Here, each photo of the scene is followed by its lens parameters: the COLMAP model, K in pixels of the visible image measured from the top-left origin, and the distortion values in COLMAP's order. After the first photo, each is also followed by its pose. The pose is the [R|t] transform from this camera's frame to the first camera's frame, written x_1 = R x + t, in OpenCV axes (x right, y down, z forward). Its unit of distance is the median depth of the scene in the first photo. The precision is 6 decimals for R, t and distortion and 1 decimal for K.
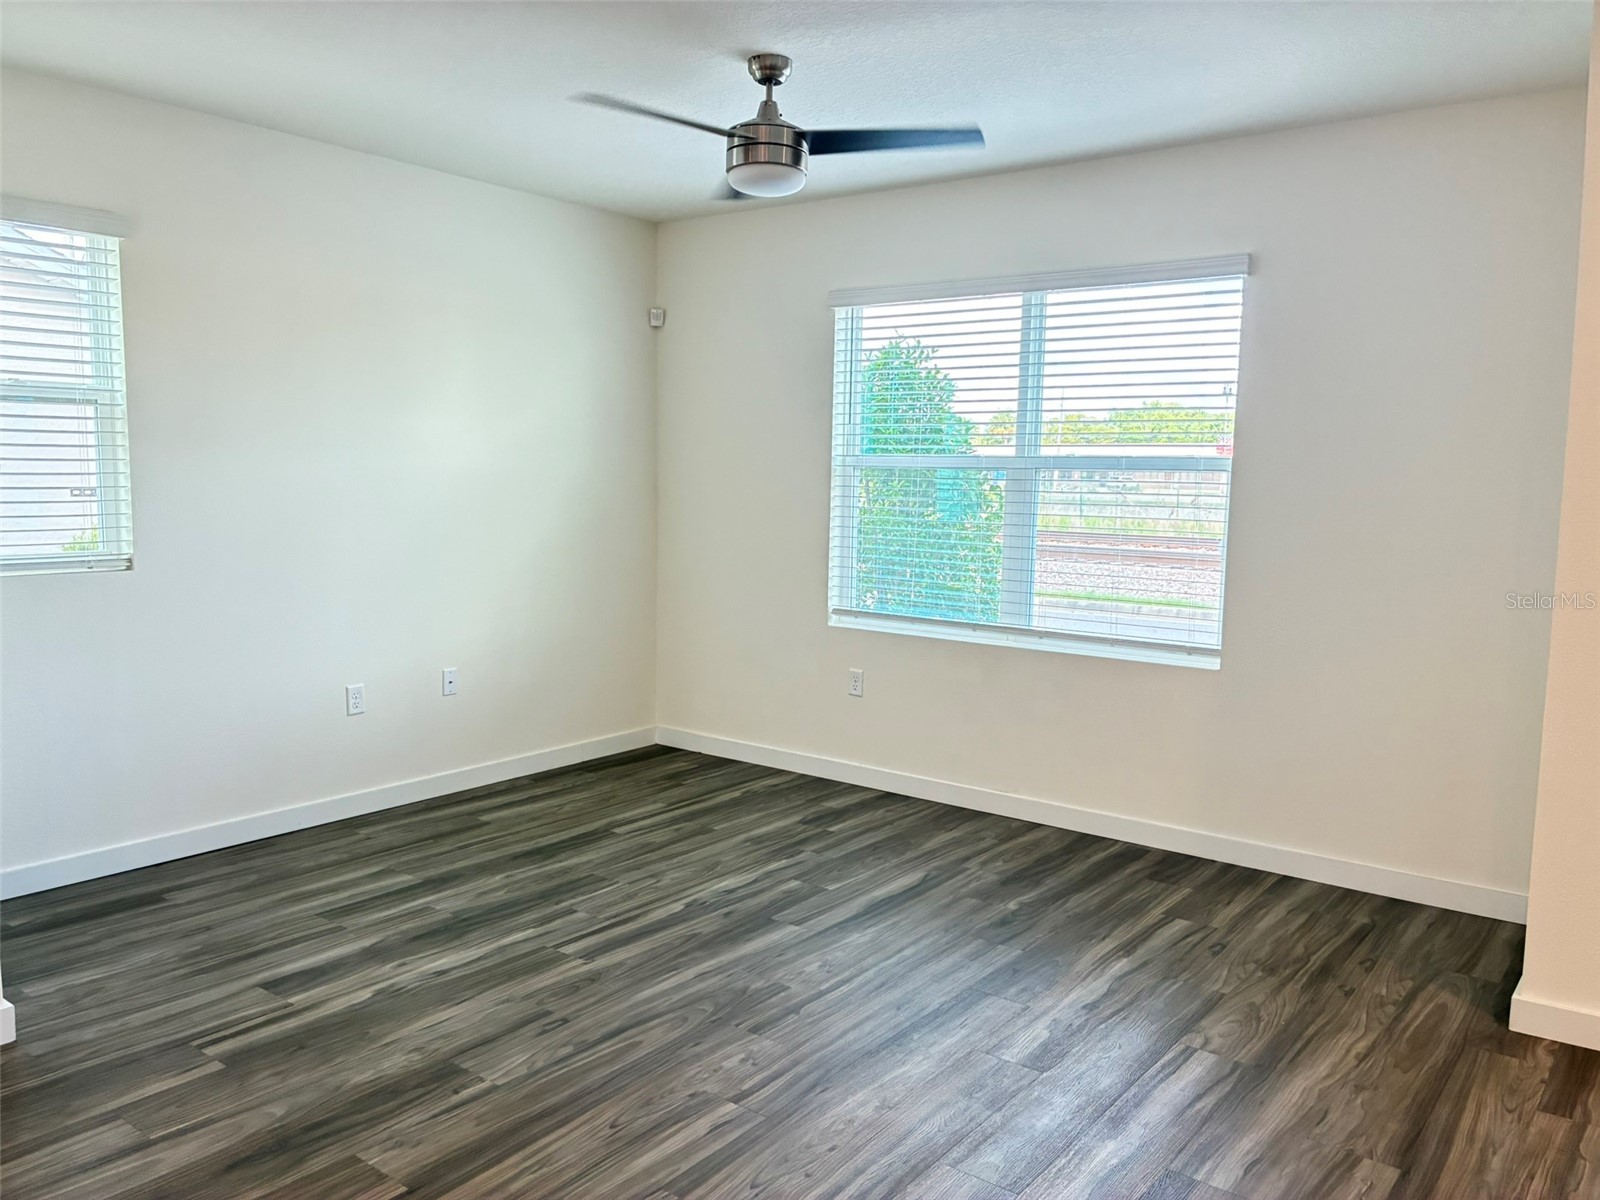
lens RADIAL K [[1218.8, 0, 801.0], [0, 1218.8, 601.6], [0, 0, 1]] dist [0.056062, -0.063833]
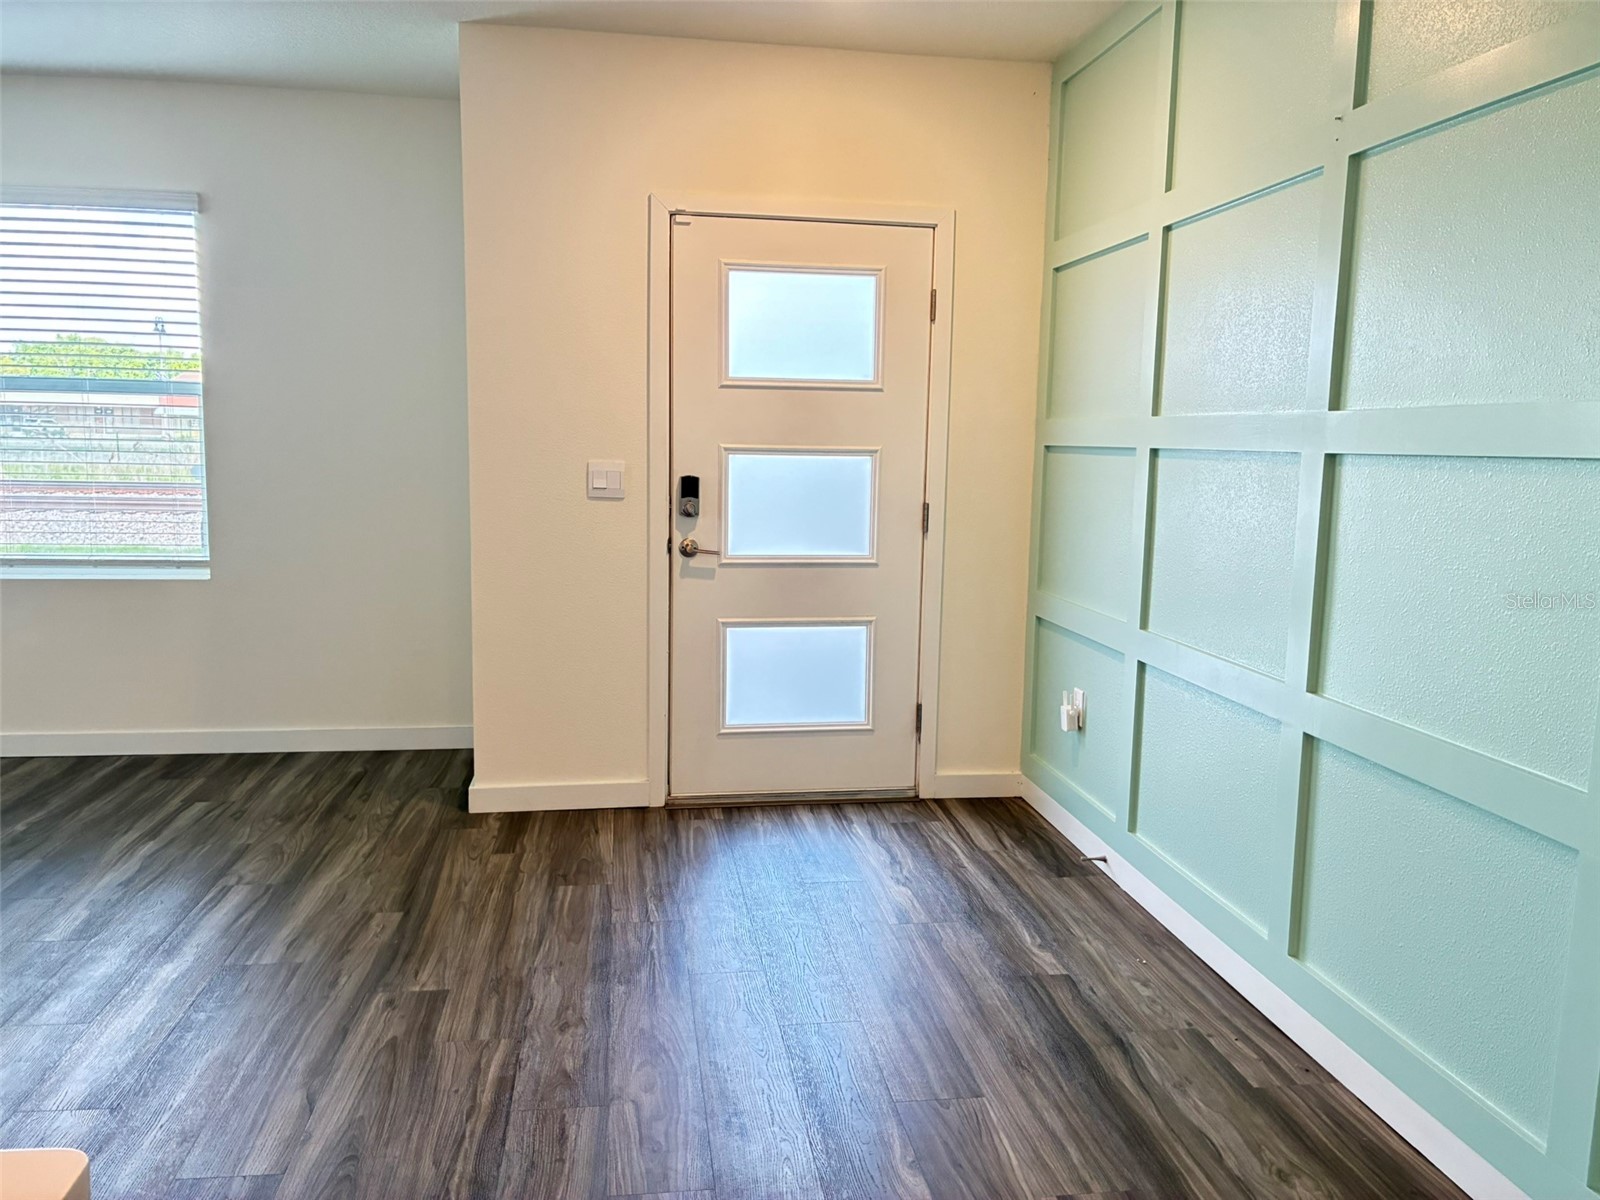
lens RADIAL K [[1218.8, 0, 805.1], [0, 1218.8, 599.9], [0, 0, 1]] dist [0.056062, -0.063833]
pose [[0.691990, -0.096923, 0.715371, -0.103163], [0.067128, 0.995292, 0.069915, 0.044853], [-0.718780, -0.000359, 0.695238, -0.186589]]
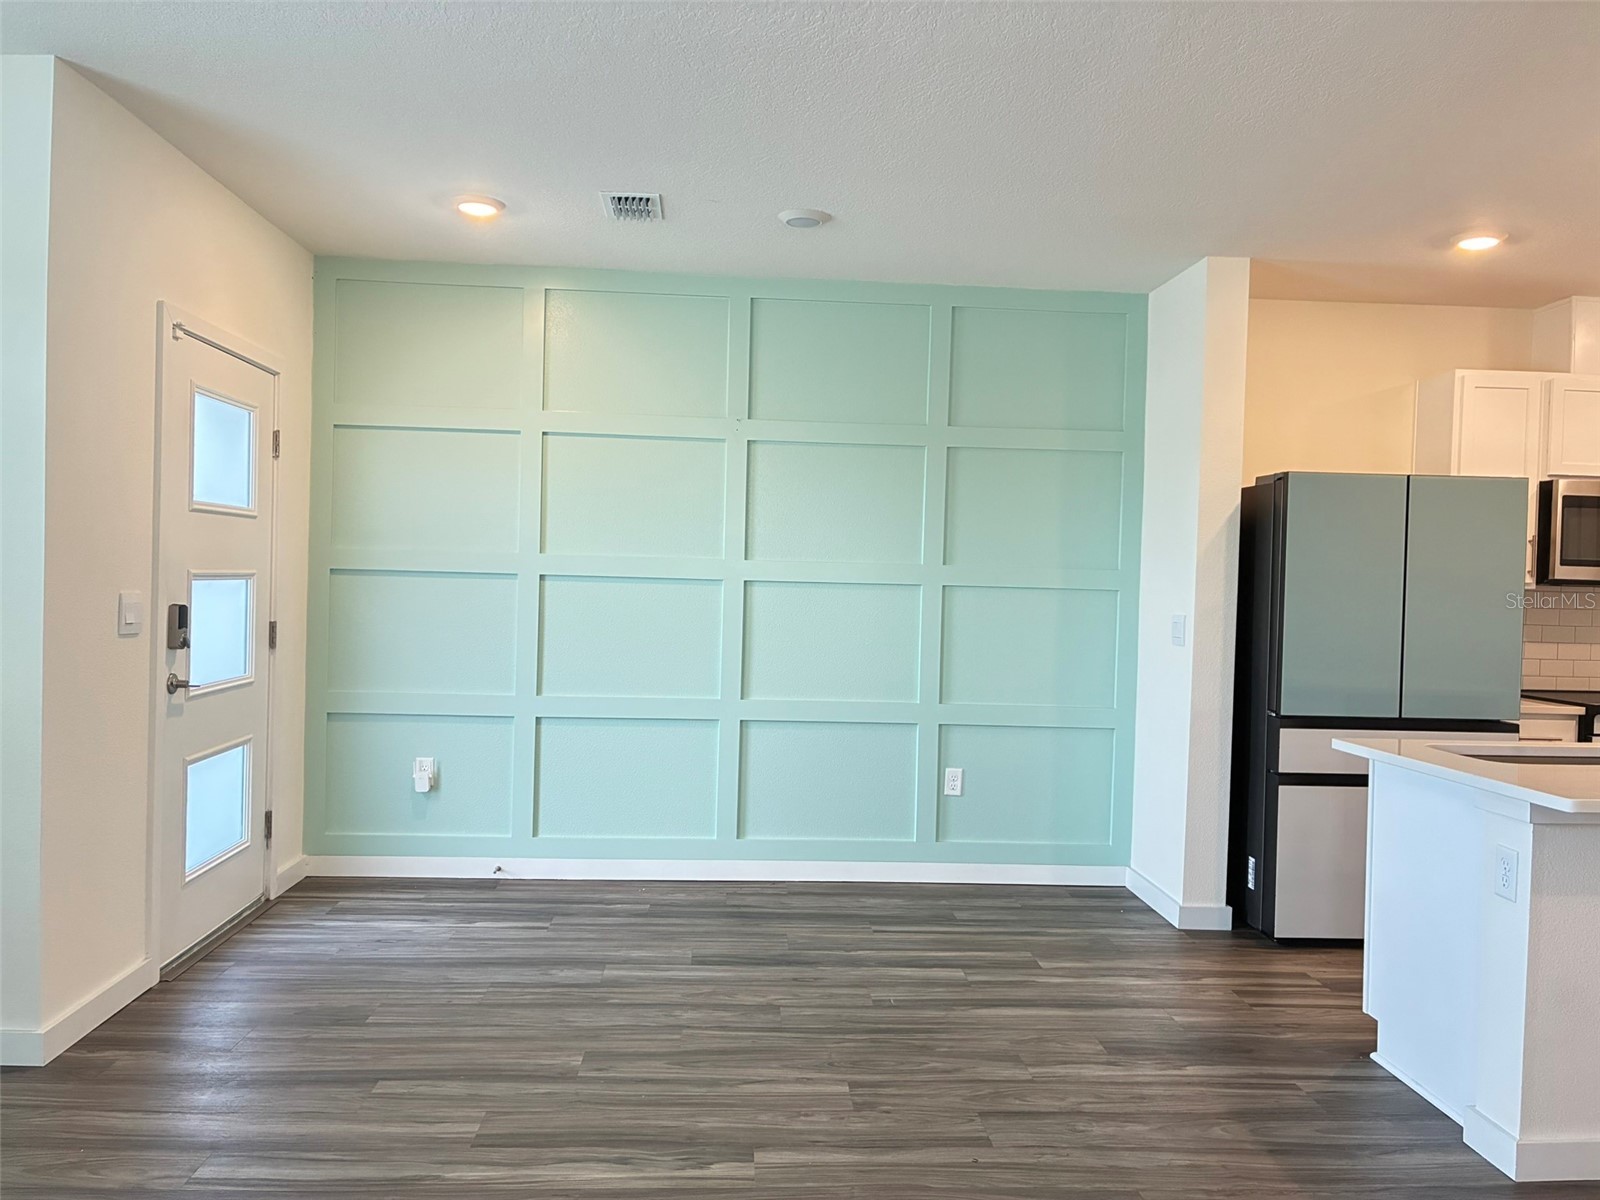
lens RADIAL K [[1218.8, 0, 808.1], [0, 1218.8, 604.5], [0, 0, 1]] dist [0.056062, -0.063833]
pose [[-0.662923, -0.048737, 0.747100, -0.545310], [0.042343, 0.993841, 0.102405, -0.098820], [-0.747489, 0.099521, -0.656776, 1.109161]]
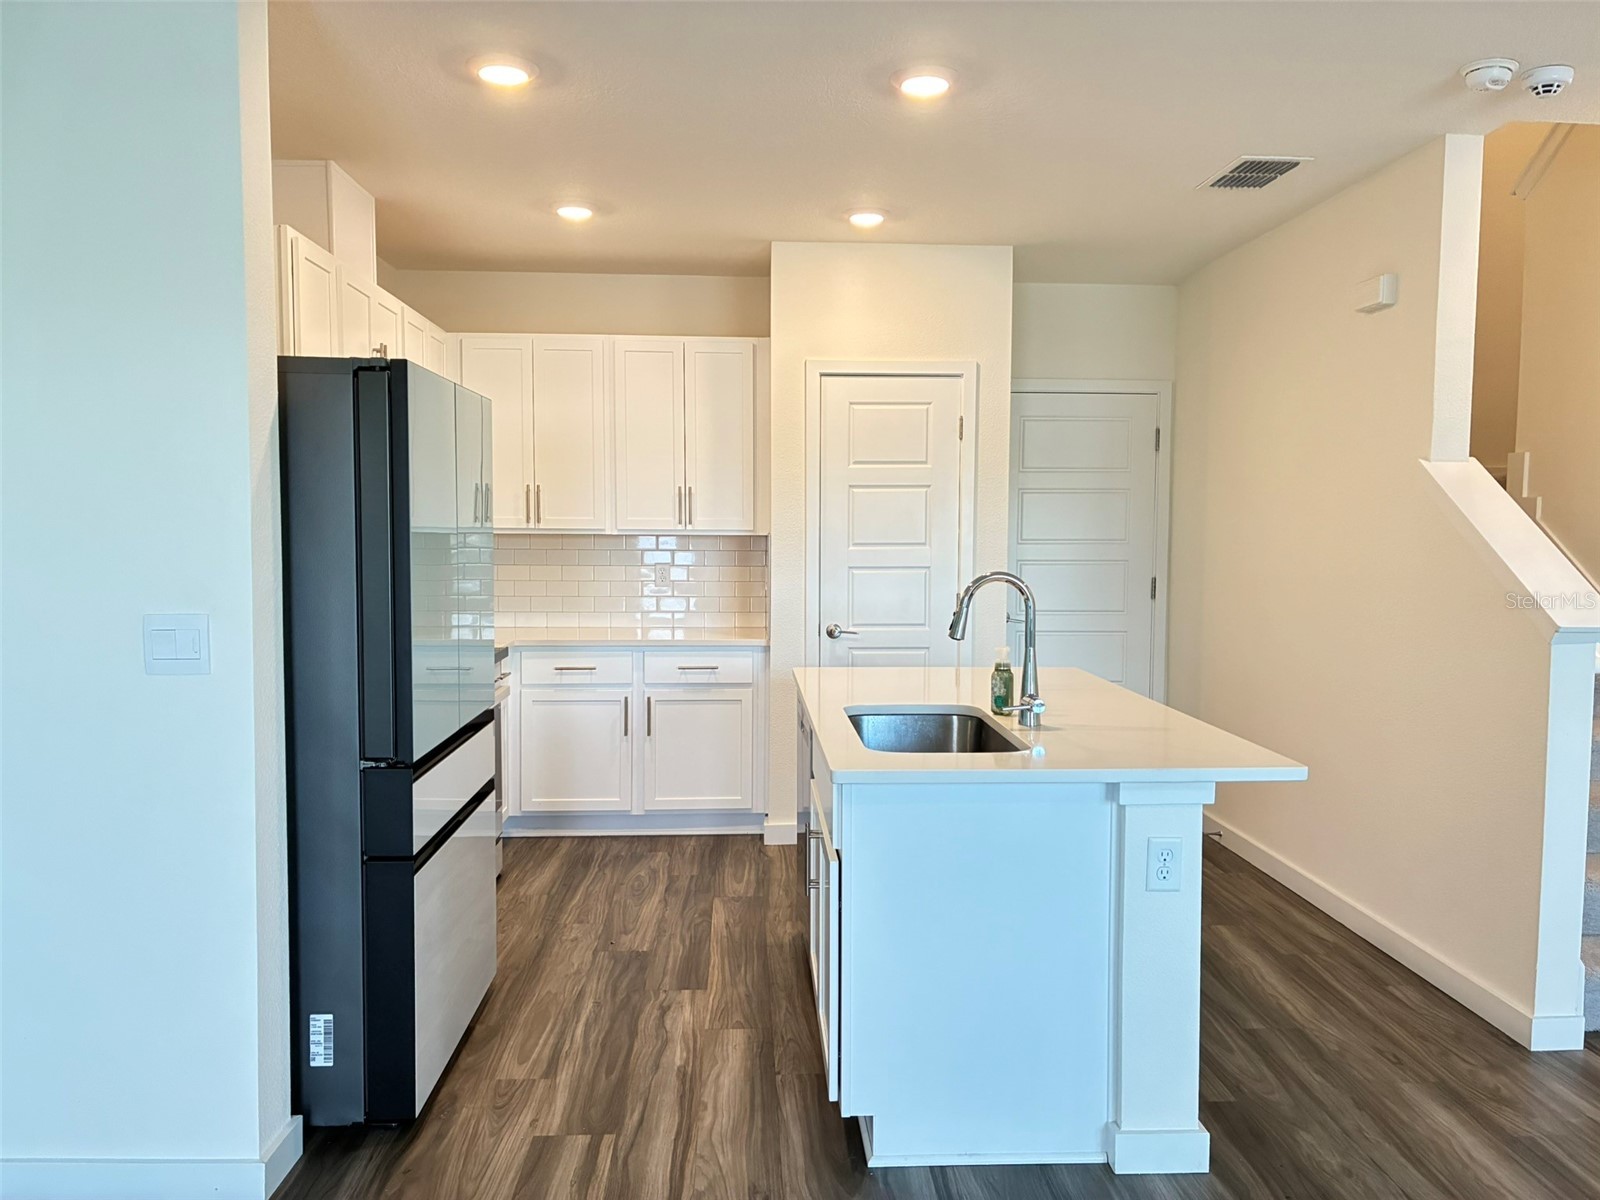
lens RADIAL K [[1218.8, 0, 807.0], [0, 1218.8, 605.4], [0, 0, 1]] dist [0.056062, -0.063833]
pose [[-0.752757, 0.021939, -0.657933, 0.472395], [-0.088818, 0.986921, 0.134528, -0.055267], [0.652279, 0.159703, -0.740964, 0.603516]]
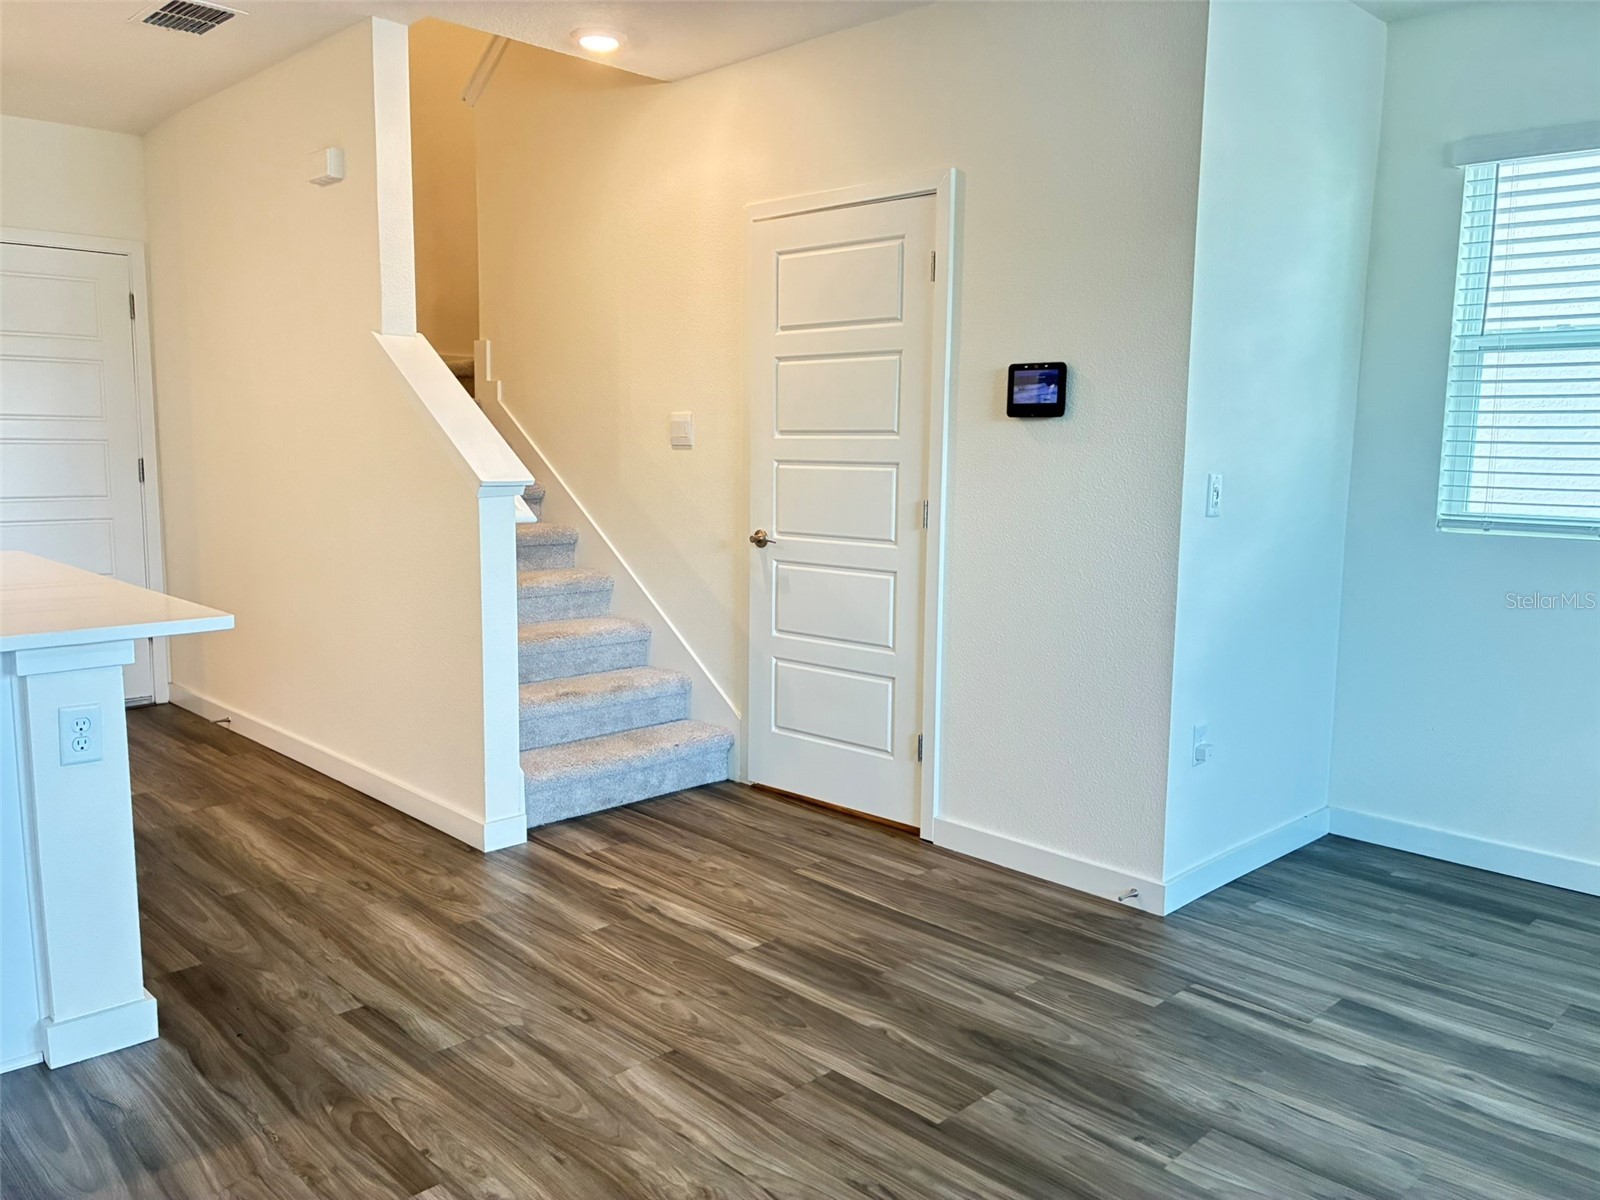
lens RADIAL K [[1218.8, 0, 799.7], [0, 1218.8, 595.2], [0, 0, 1]] dist [0.056062, -0.063833]
pose [[-0.132875, 0.107123, -0.985327, 0.446370], [-0.121975, 0.984818, 0.123517, -0.030852], [0.983599, 0.136598, -0.117791, 0.696397]]
